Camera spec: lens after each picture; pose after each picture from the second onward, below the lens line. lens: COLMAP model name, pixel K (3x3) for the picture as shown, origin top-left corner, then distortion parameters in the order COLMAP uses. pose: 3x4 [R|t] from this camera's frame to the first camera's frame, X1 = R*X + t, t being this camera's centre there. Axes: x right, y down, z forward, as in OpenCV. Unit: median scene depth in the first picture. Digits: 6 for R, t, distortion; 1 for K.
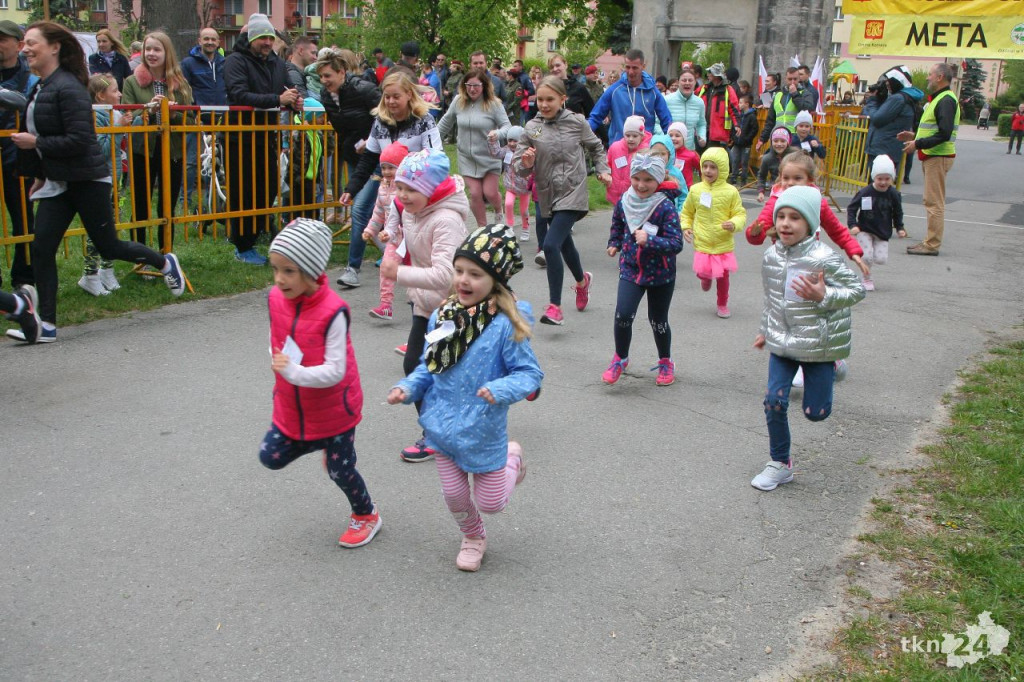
lens RADIAL K [[1119.6, 0, 515.4], [0, 1119.6, 338.1], [0, 0, 1]] dist [-0.007435, 0.000000]
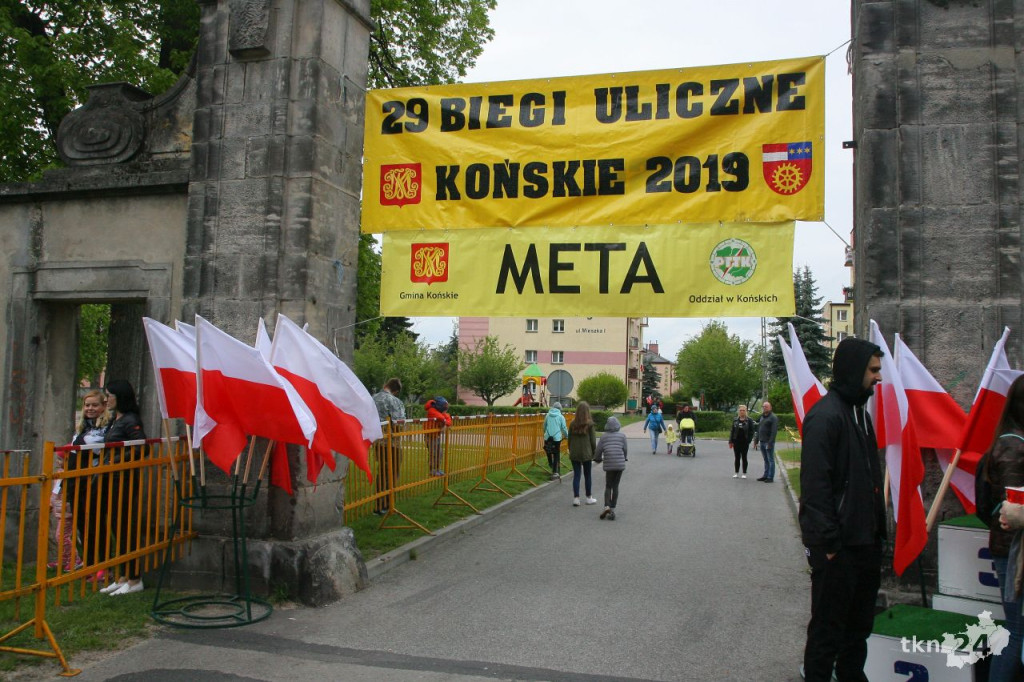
lens RADIAL K [[988.4, 0, 513.2], [0, 988.4, 341.3], [0, 0, 1]] dist [-0.057640, 0.000000]
pose [[0.970909, -0.011211, 0.239185, 0.234705], [0.075275, 0.962551, -0.260441, -0.124822], [-0.227307, 0.270869, 0.935394, 0.567133]]
